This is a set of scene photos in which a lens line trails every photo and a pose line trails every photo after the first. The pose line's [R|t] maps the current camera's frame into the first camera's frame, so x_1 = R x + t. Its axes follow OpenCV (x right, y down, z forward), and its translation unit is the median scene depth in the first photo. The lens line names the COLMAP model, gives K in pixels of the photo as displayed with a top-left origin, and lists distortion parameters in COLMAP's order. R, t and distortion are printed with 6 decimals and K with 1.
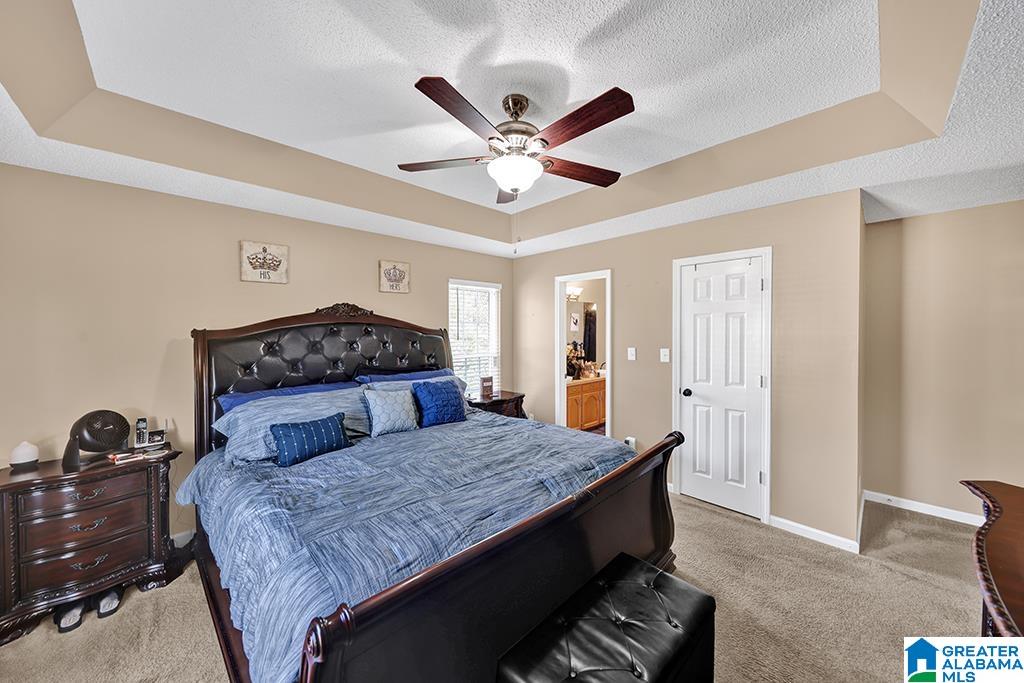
lens RADIAL K [[358.0, 0, 514.2], [0, 358.0, 335.0], [0, 0, 1]] dist [0.000026, -0.000033]
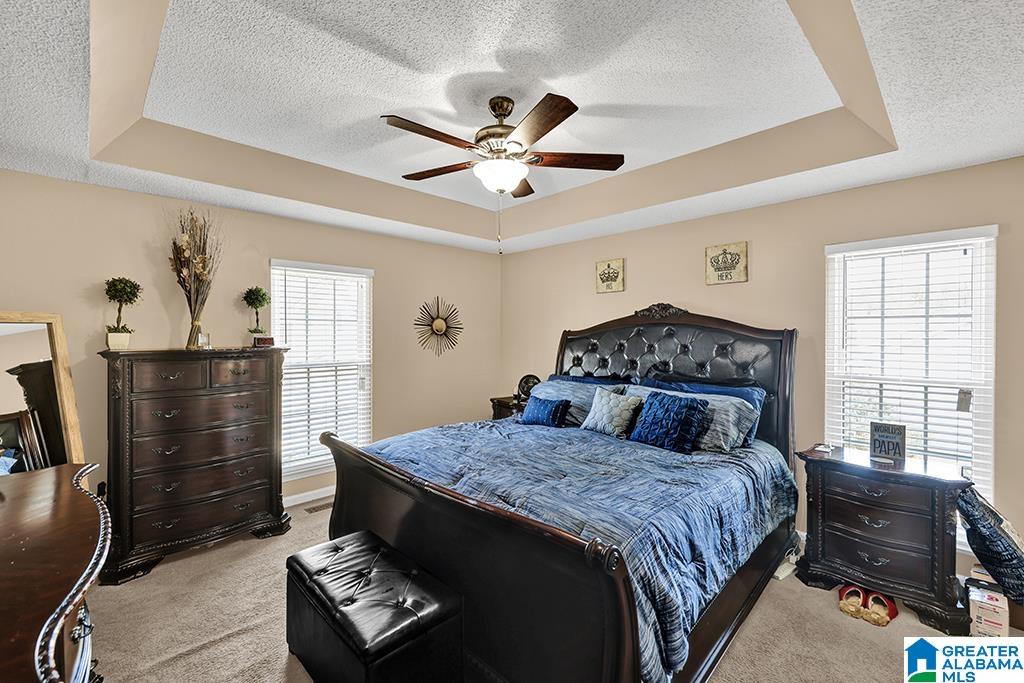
lens RADIAL K [[434.8, 0, 514.0], [0, 434.8, 336.8], [0, 0, 1]] dist [0.013391, 0.000157]
pose [[-0.001472, 0.014190, -0.999898, 0.784349], [-0.013310, 0.999810, 0.014209, -0.010740], [0.999910, 0.013330, -0.001283, 0.664407]]
